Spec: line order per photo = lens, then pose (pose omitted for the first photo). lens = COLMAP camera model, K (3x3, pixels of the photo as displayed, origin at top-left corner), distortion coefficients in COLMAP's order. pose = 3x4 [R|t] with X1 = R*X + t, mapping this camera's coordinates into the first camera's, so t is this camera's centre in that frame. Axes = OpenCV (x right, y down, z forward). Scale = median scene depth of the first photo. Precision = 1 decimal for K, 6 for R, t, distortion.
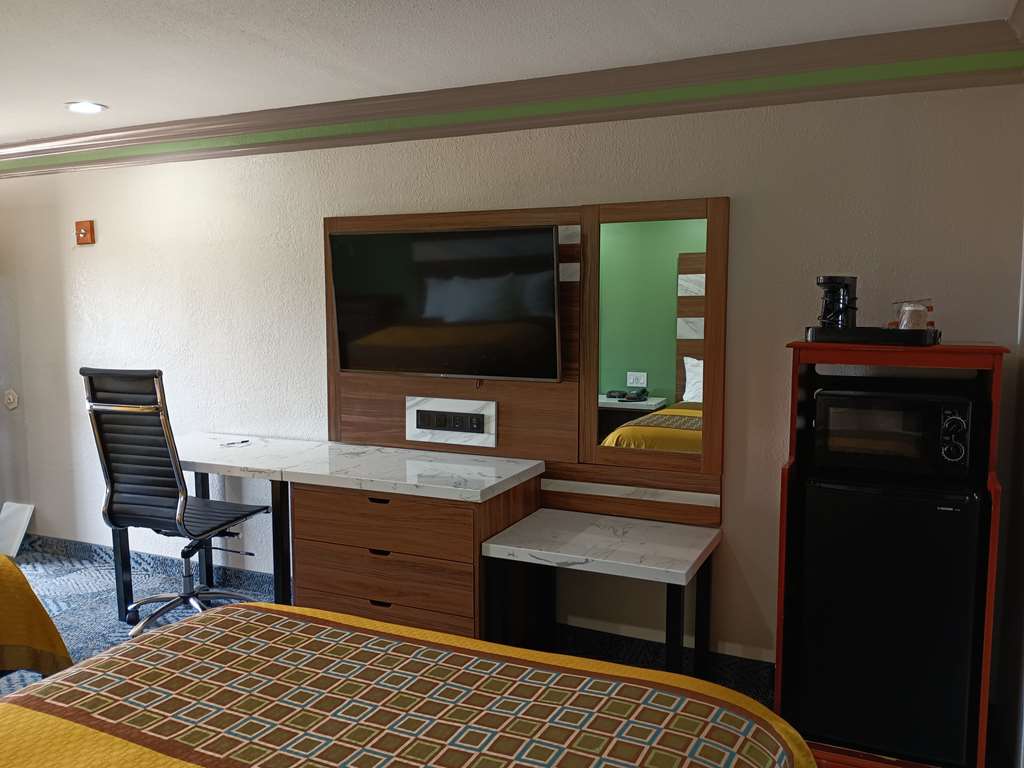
lens RADIAL K [[844.5, 0, 517.5], [0, 844.5, 382.2], [0, 0, 1]] dist [0.033790, -0.010441]
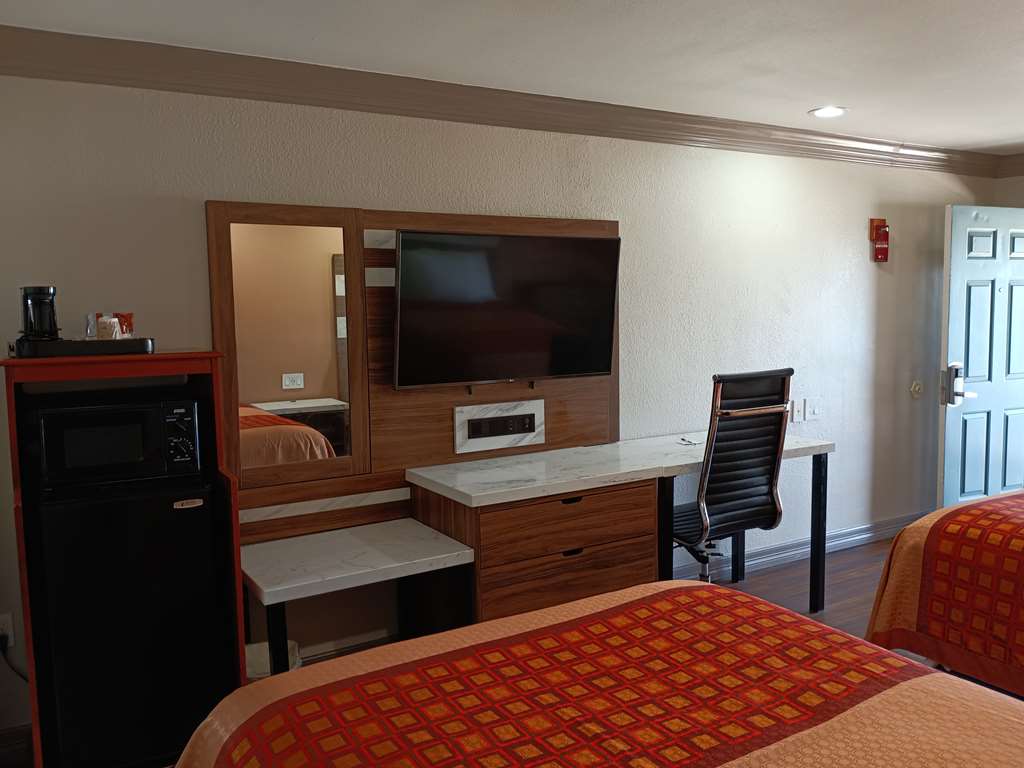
lens RADIAL K [[844.5, 0, 519.5], [0, 844.5, 386.7], [0, 0, 1]] dist [0.033790, -0.010441]
pose [[0.530725, -0.089213, 0.842836, -0.879057], [0.097547, 0.994266, 0.043817, -0.039402], [-0.841912, 0.058961, 0.536384, 0.444394]]
